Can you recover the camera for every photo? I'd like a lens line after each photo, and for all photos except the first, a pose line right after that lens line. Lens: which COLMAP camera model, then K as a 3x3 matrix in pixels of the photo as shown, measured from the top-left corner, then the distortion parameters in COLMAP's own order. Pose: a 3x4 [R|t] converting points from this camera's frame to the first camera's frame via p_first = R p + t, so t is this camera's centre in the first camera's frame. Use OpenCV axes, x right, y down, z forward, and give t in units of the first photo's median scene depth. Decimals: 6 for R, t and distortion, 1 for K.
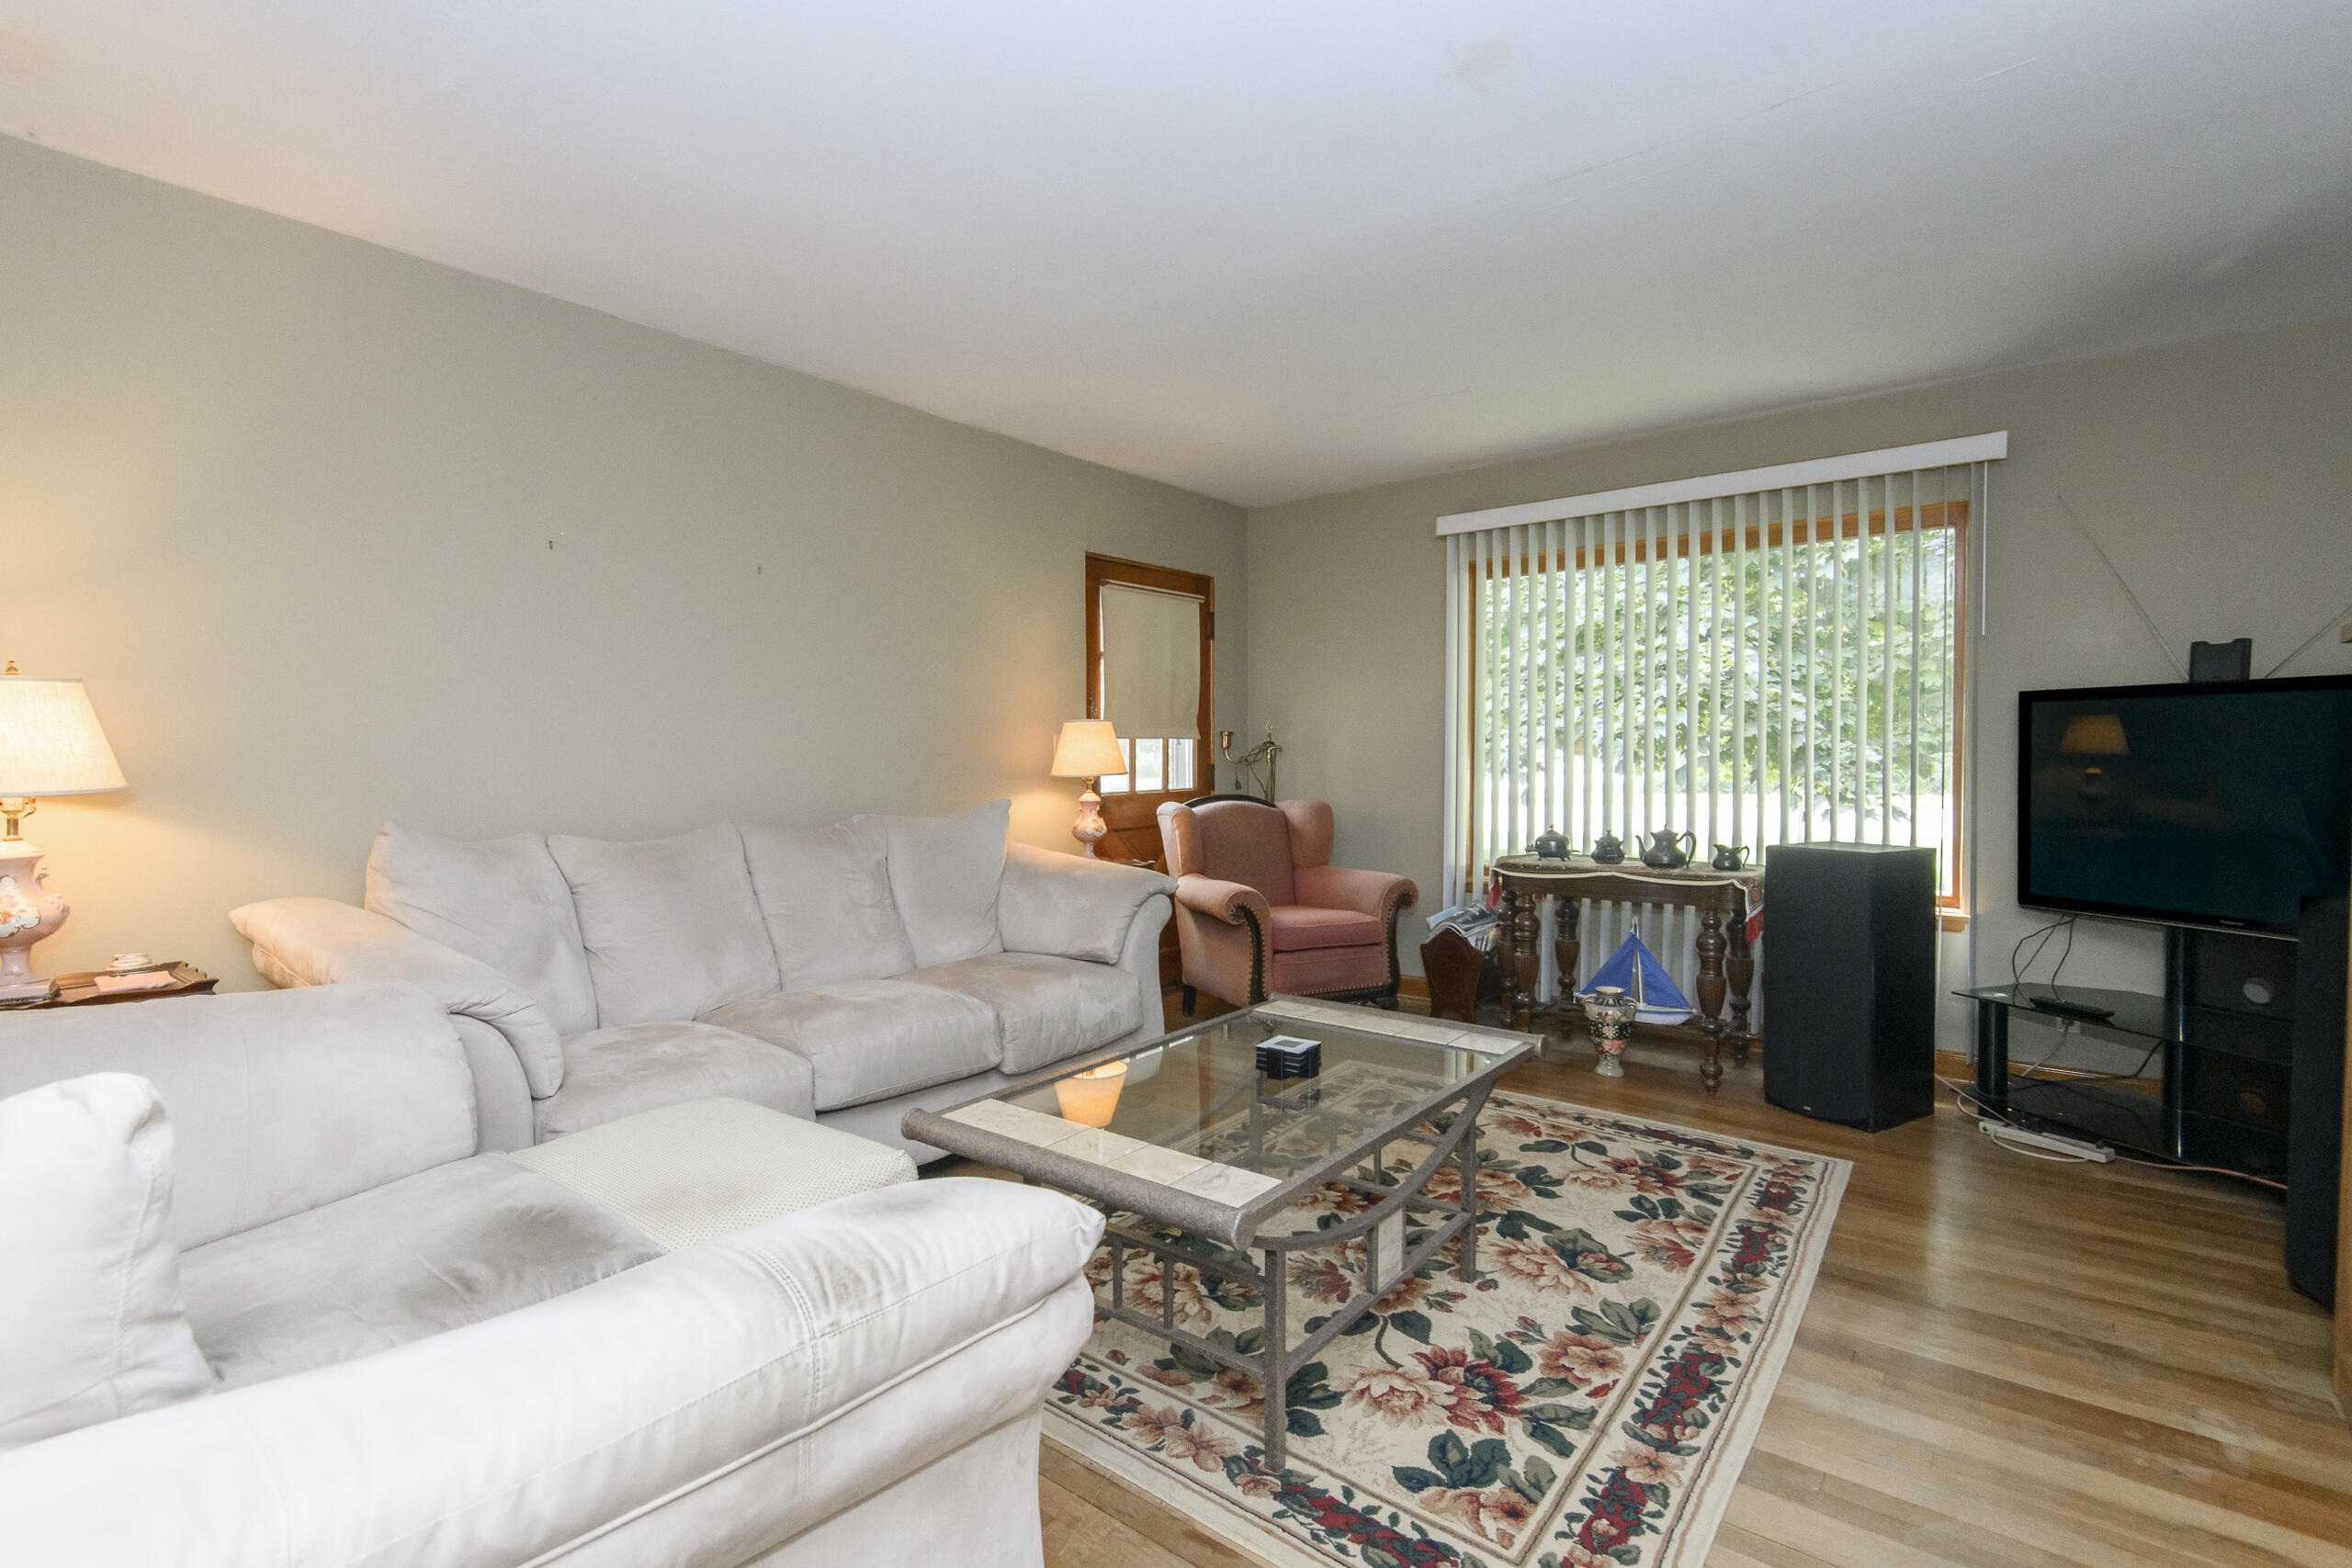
lens RADIAL K [[1078.4, 0, 1183.4], [0, 1078.4, 773.5], [0, 0, 1]] dist [0.017360, 0.002277]
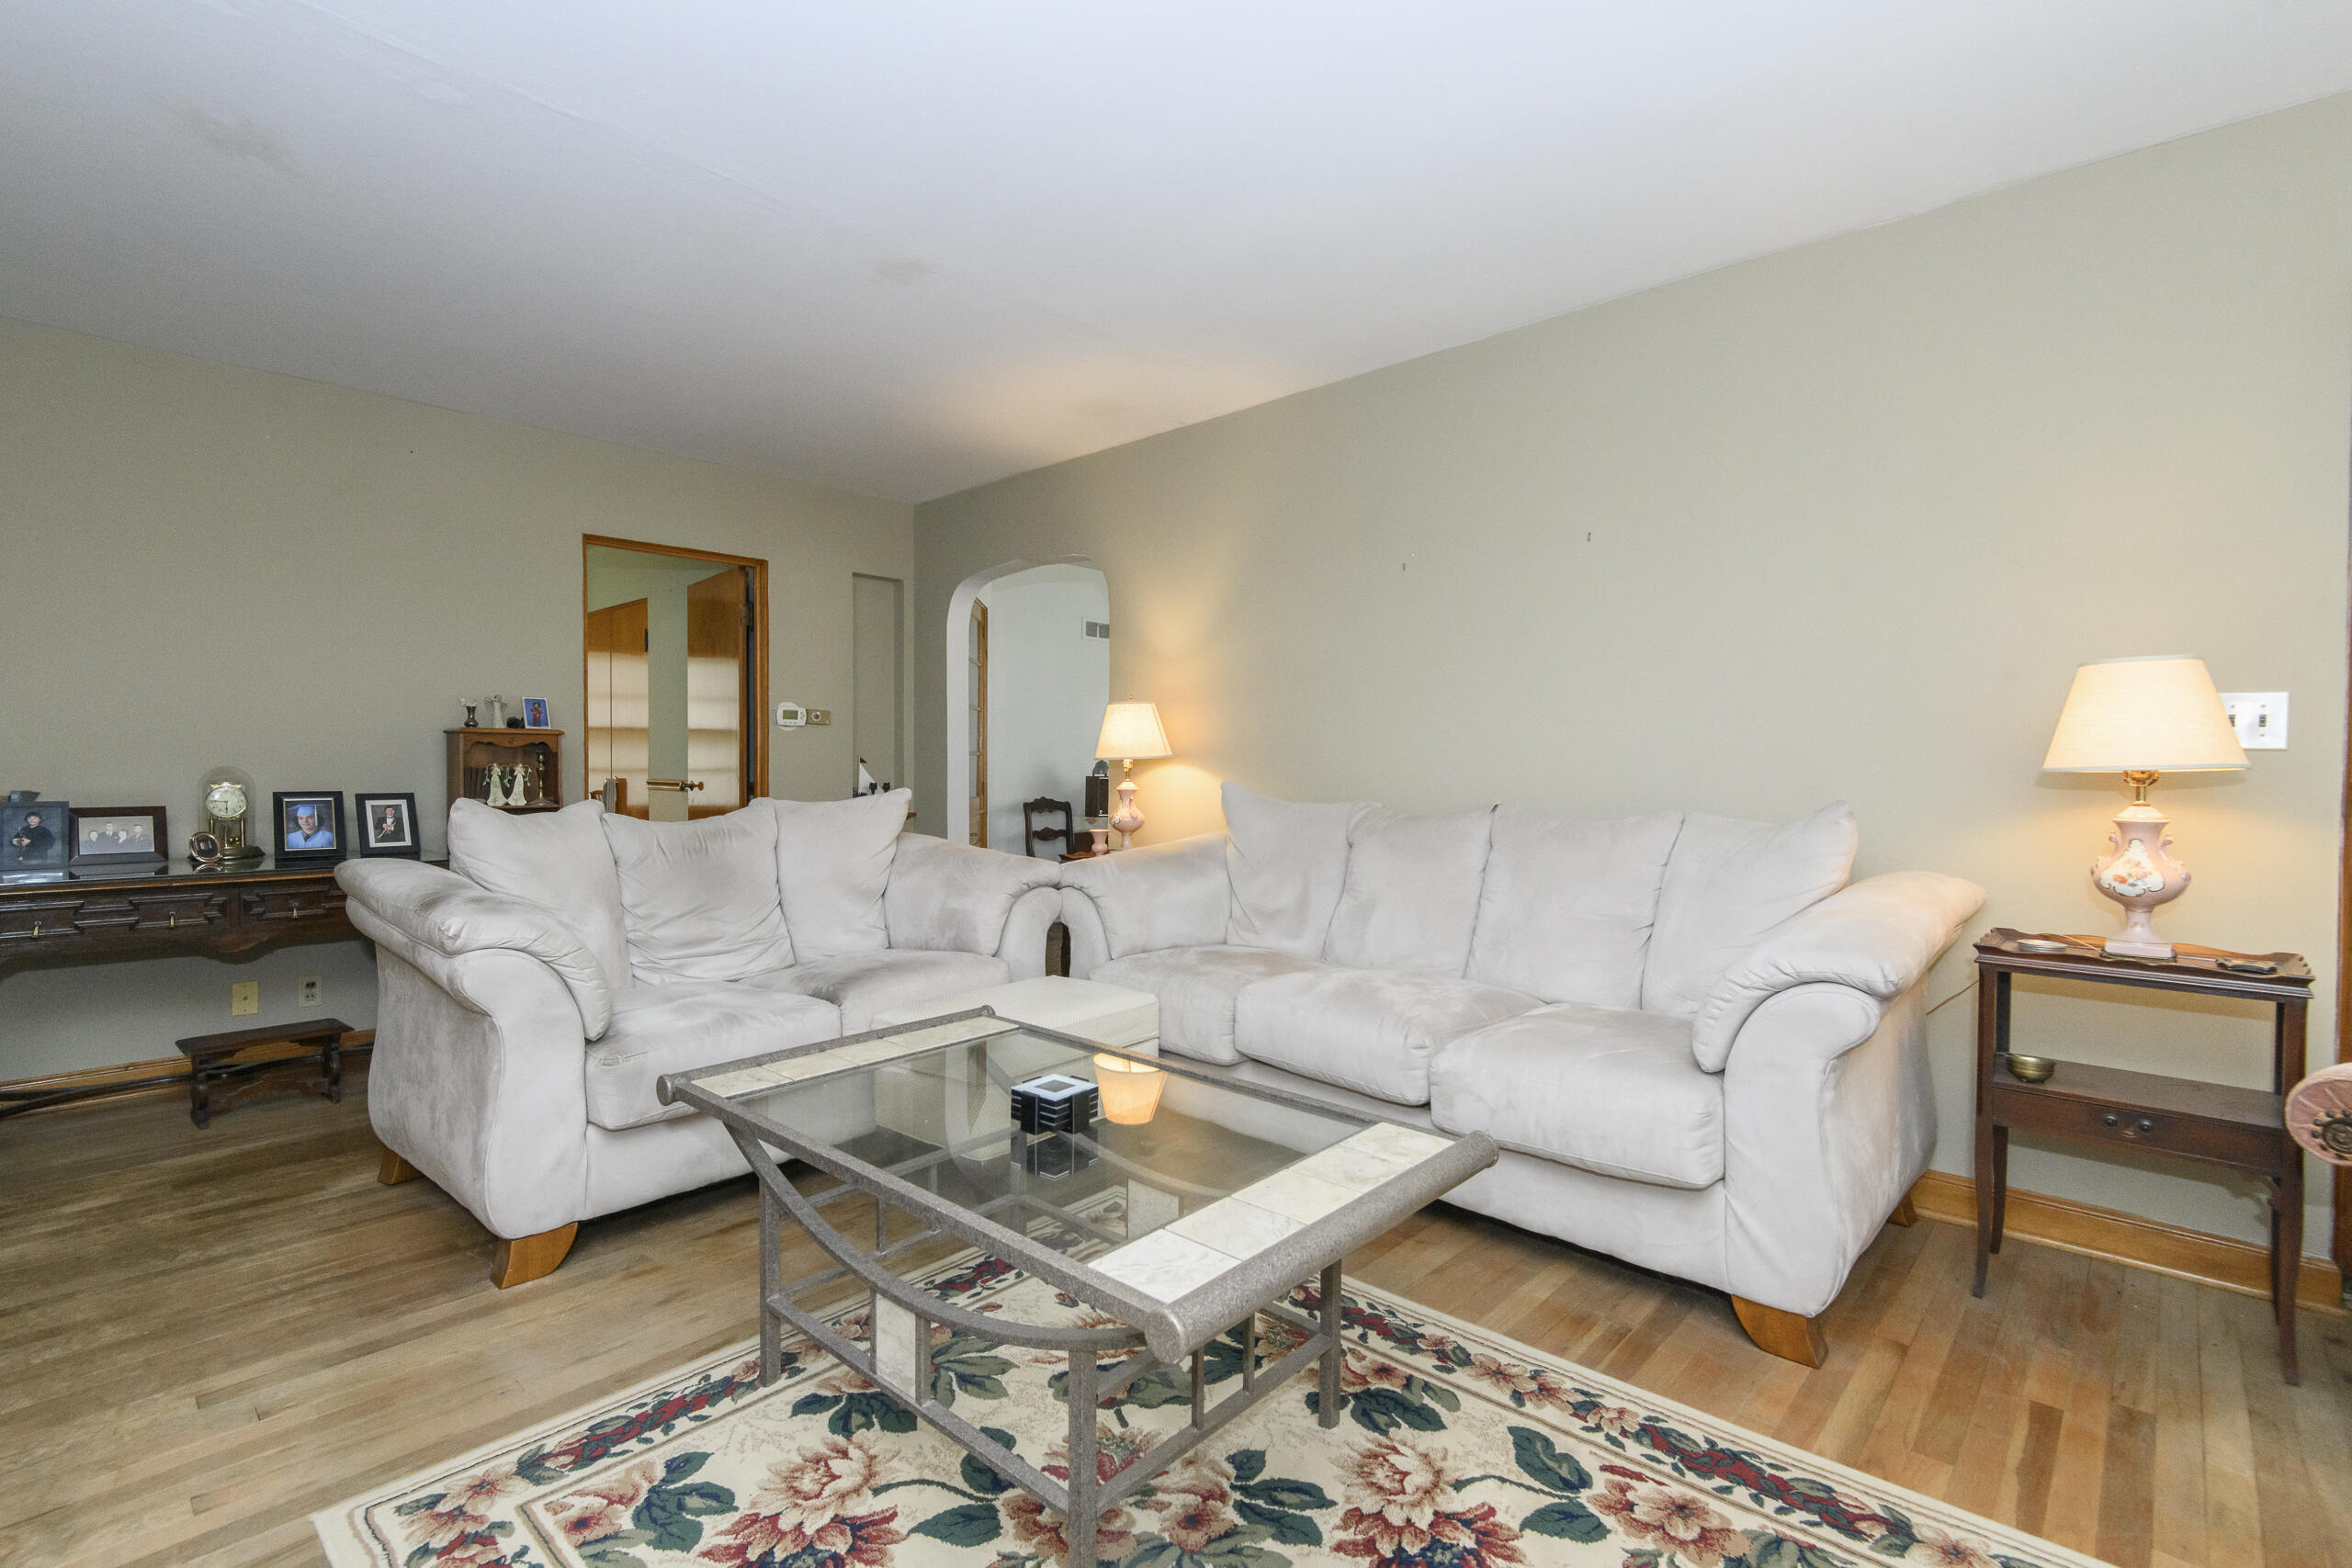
lens RADIAL K [[1078.4, 0, 1186.5], [0, 1078.4, 774.2], [0, 0, 1]] dist [0.017360, 0.002277]
pose [[-0.055597, 0.045882, -0.997398, 1.079075], [-0.022453, 0.998633, 0.047191, -0.032319], [0.998201, 0.025019, -0.054491, 1.406357]]
